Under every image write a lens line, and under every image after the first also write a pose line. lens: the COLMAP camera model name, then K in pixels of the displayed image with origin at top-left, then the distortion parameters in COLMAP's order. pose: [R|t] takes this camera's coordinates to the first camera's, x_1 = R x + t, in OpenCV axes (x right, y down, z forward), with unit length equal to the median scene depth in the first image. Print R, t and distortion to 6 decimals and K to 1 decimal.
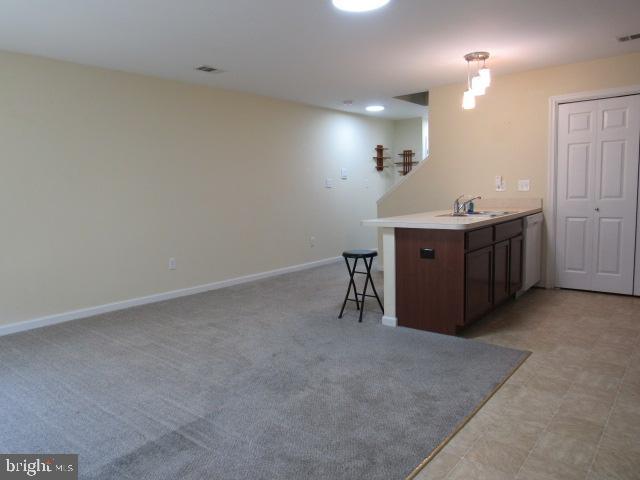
lens RADIAL K [[452.9, 0, 320.0], [0, 452.9, 240.0], [0, 0, 1]] dist [-0.042678, 0.001951]
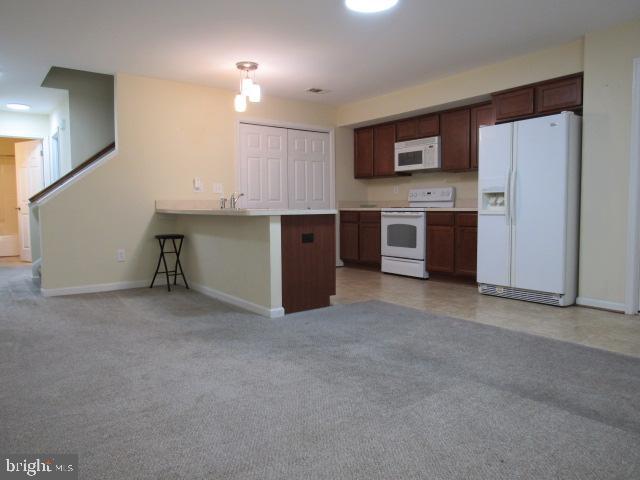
lens RADIAL K [[452.9, 0, 320.0], [0, 452.9, 240.0], [0, 0, 1]] dist [-0.042678, 0.001951]
pose [[0.214573, -0.040990, 0.975848, -0.645517], [0.110133, 0.993762, 0.017526, 0.014442], [-0.970479, 0.103712, 0.217749, 0.573128]]
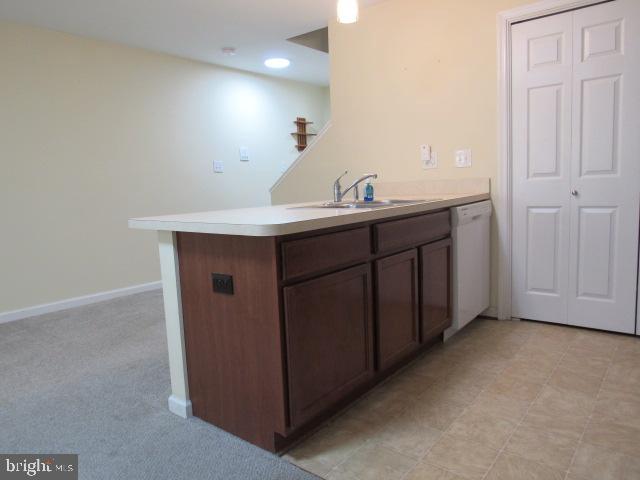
lens RADIAL K [[451.3, 0, 319.0], [0, 451.3, 237.2], [0, 0, 1]] dist [-0.047635, 0.004207]
pose [[0.999863, -0.013889, 0.009003, 0.266549], [0.013828, 0.999881, 0.006824, -0.018072], [-0.009096, -0.006698, 0.999936, 0.397641]]
